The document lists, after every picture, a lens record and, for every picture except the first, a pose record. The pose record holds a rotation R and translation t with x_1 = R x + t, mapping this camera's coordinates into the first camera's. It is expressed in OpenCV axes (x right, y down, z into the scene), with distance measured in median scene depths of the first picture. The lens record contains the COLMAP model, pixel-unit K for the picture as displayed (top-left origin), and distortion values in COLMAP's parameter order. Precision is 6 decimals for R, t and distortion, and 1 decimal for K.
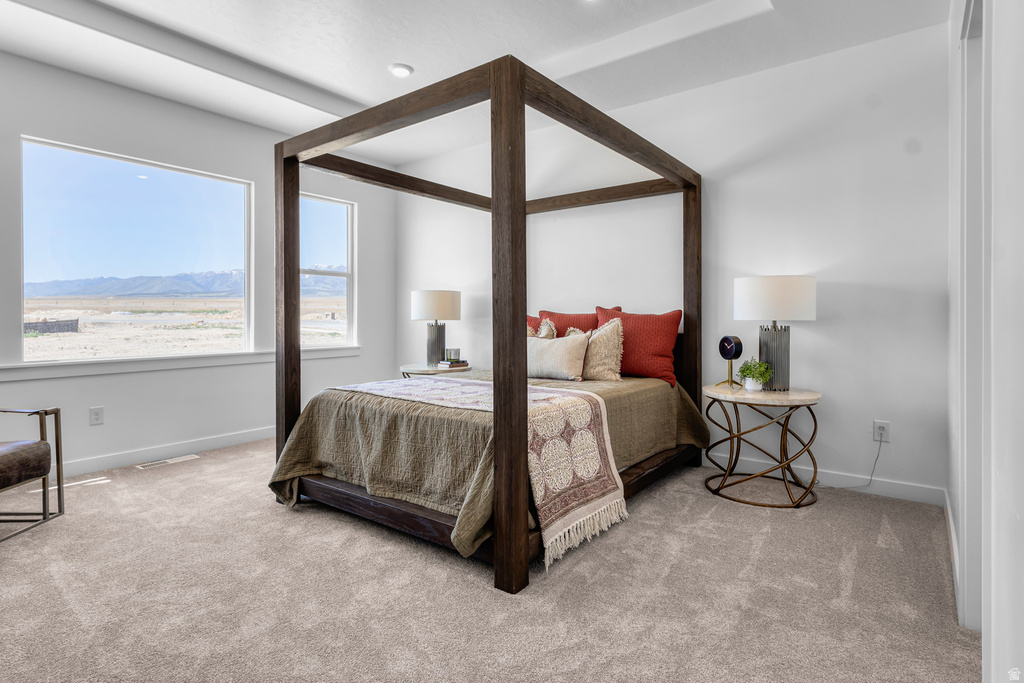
lens RADIAL K [[532.9, 0, 513.4], [0, 532.9, 316.6], [0, 0, 1]] dist [0.013900, 0.000259]
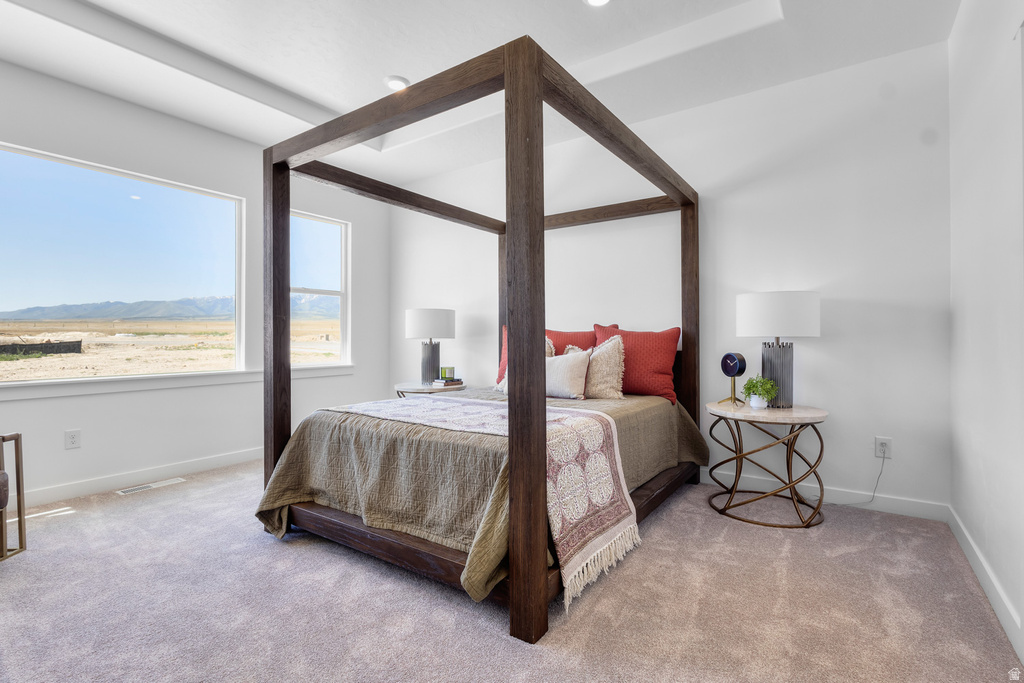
lens RADIAL K [[484.9, 0, 516.1], [0, 484.9, 336.0], [0, 0, 1]] dist [0.002600, 0.001102]
pose [[0.998986, -0.000810, 0.045004, -0.042614], [0.001014, 0.999989, -0.004513, 0.009640], [-0.045000, 0.004554, 0.998977, 0.134309]]
